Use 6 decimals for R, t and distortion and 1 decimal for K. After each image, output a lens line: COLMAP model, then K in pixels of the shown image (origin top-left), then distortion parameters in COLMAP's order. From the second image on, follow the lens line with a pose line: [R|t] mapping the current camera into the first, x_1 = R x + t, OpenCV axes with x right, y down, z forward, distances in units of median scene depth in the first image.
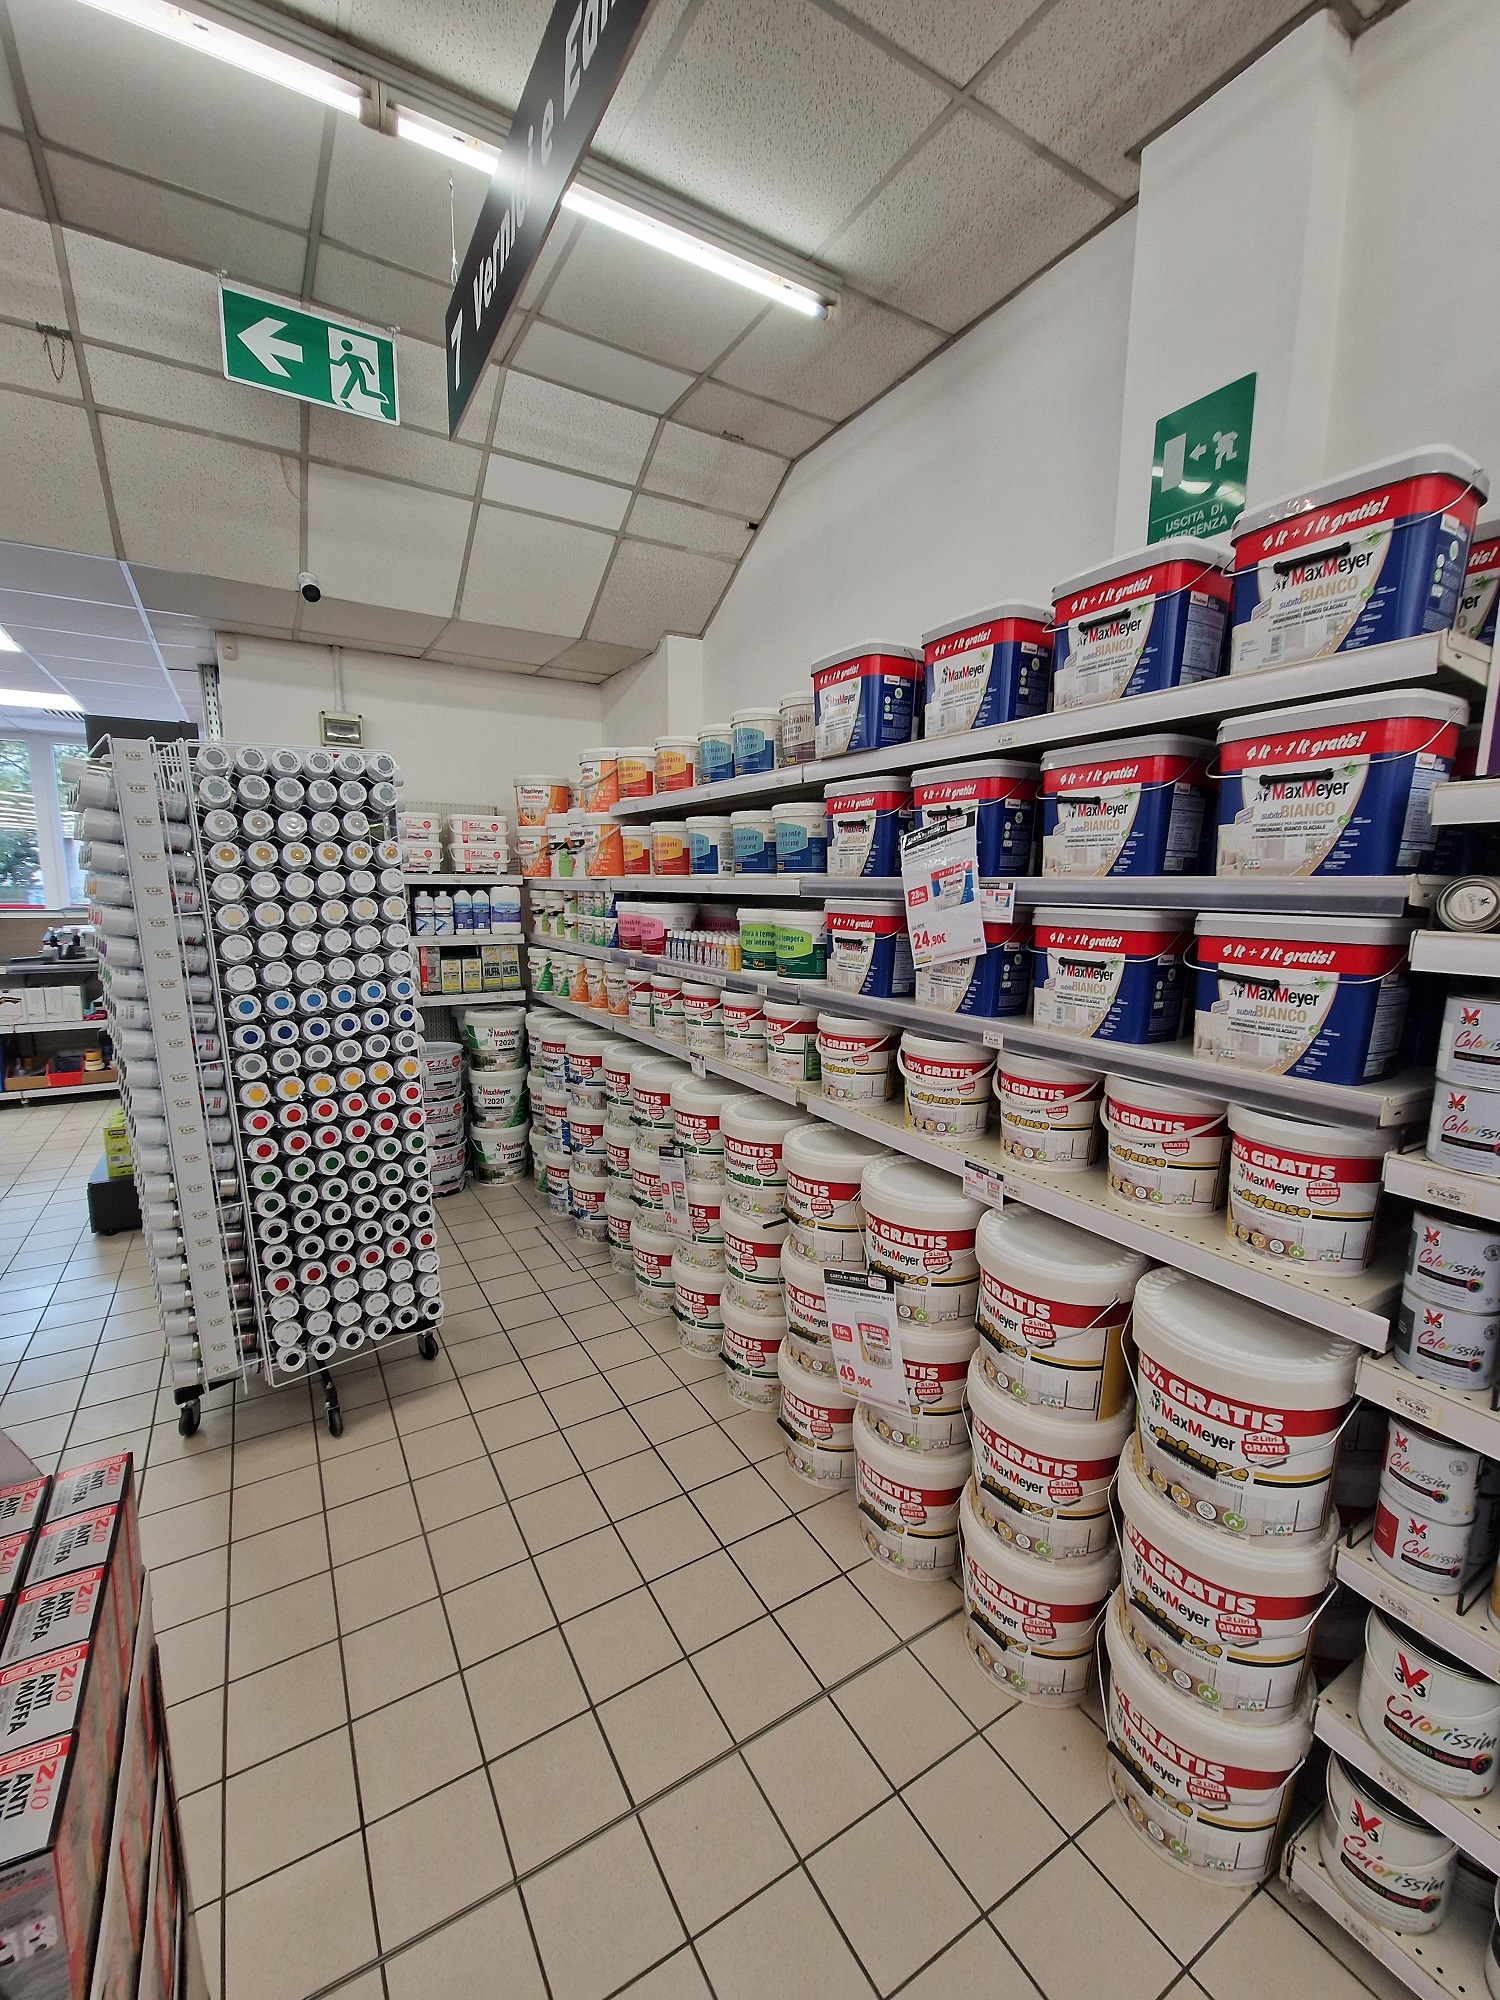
lens RADIAL K [[803.4, 0, 750.0], [0, 803.4, 1000.0], [0, 0, 1]] dist [-0.001573, -0.000148]
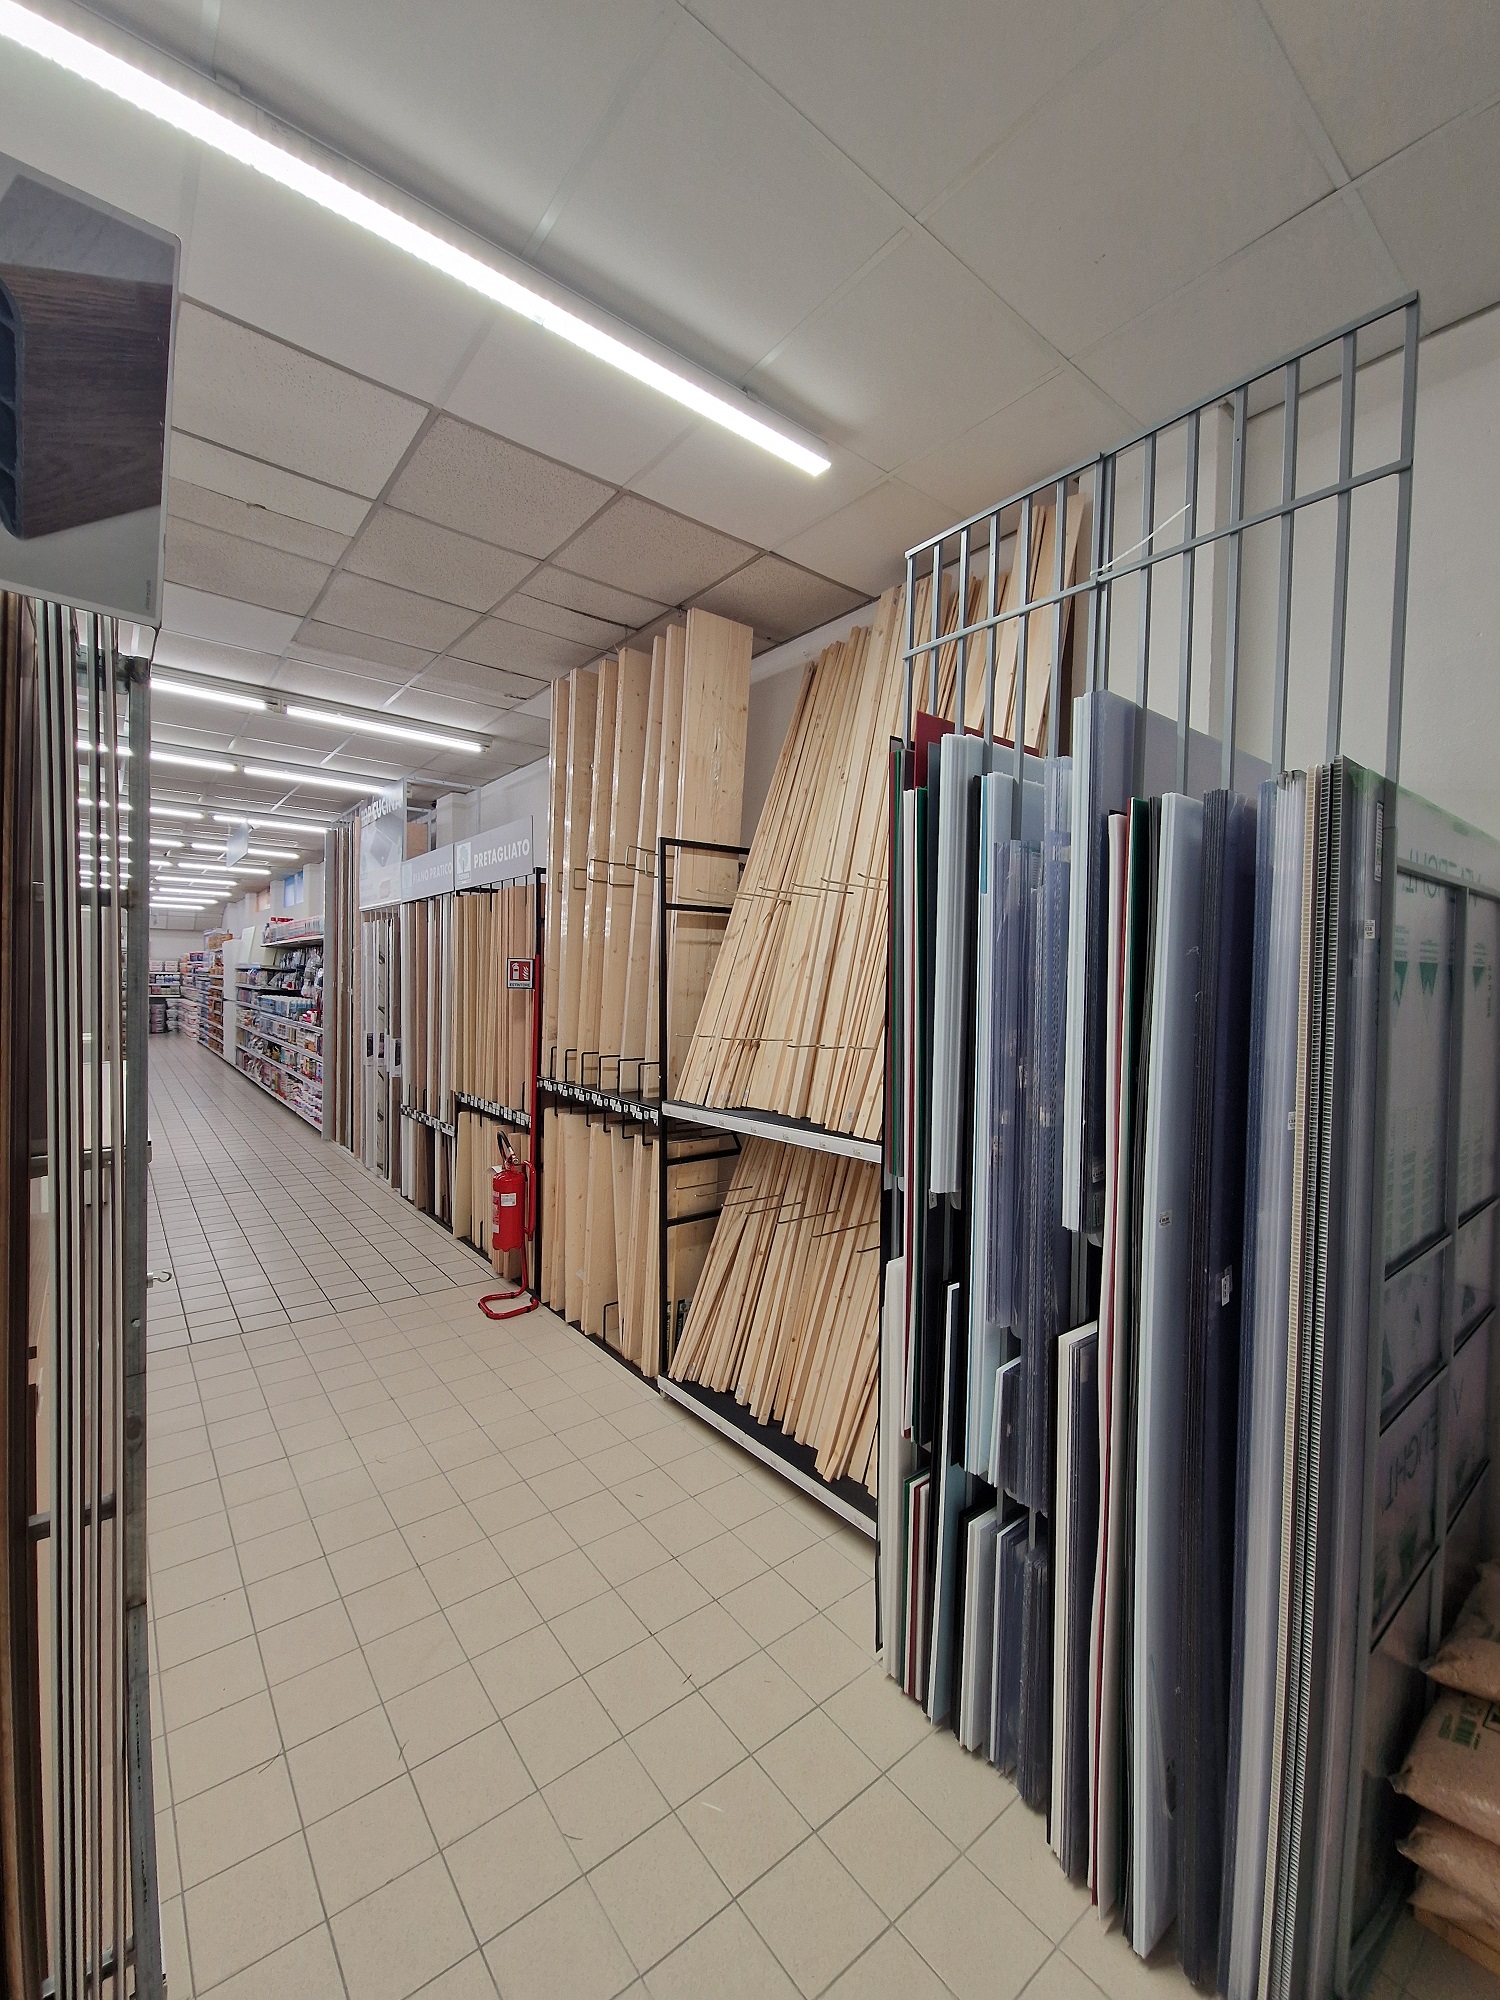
lens RADIAL K [[824.9, 0, 750.0], [0, 824.9, 1000.0], [0, 0, 1]] dist [-0.001482, -0.000060]
pose [[0.989776, -0.014844, 0.141858, 2.522897], [0.033625, 0.990821, -0.130932, 0.818014], [-0.138613, 0.134363, 0.981190, -4.555971]]
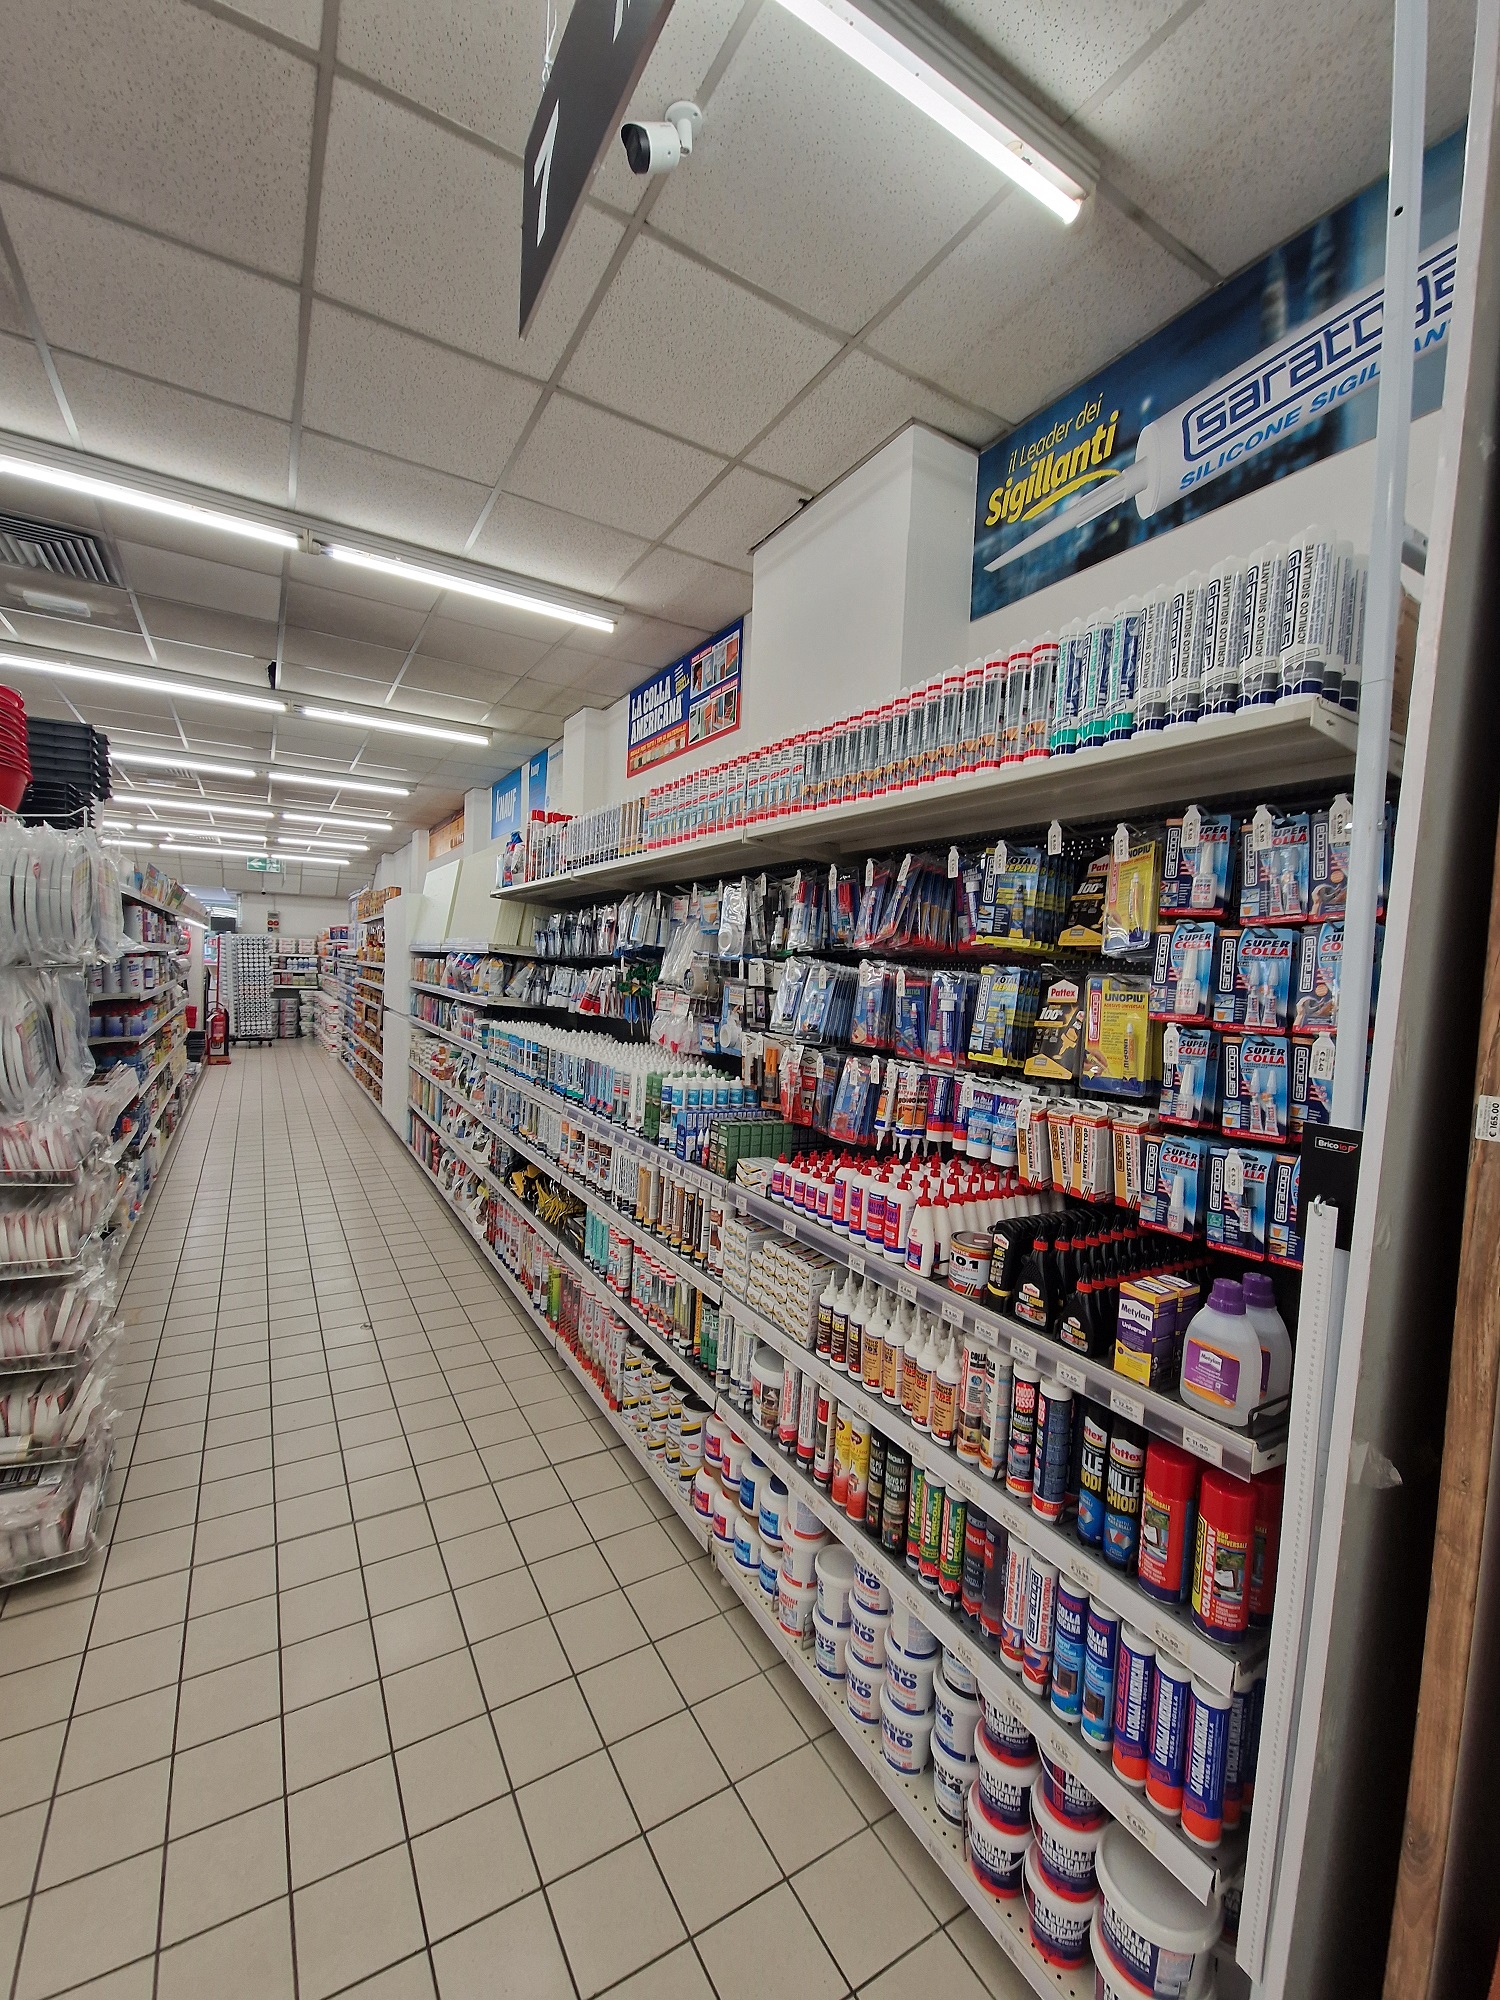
lens RADIAL K [[824.9, 0, 750.0], [0, 824.9, 1000.0], [0, 0, 1]] dist [-0.001482, -0.000060]
pose [[0.999875, 0.005837, 0.014704, 1.642079], [-0.004042, 0.992852, -0.119287, 0.495123], [-0.015295, 0.119213, 0.992751, -2.757181]]
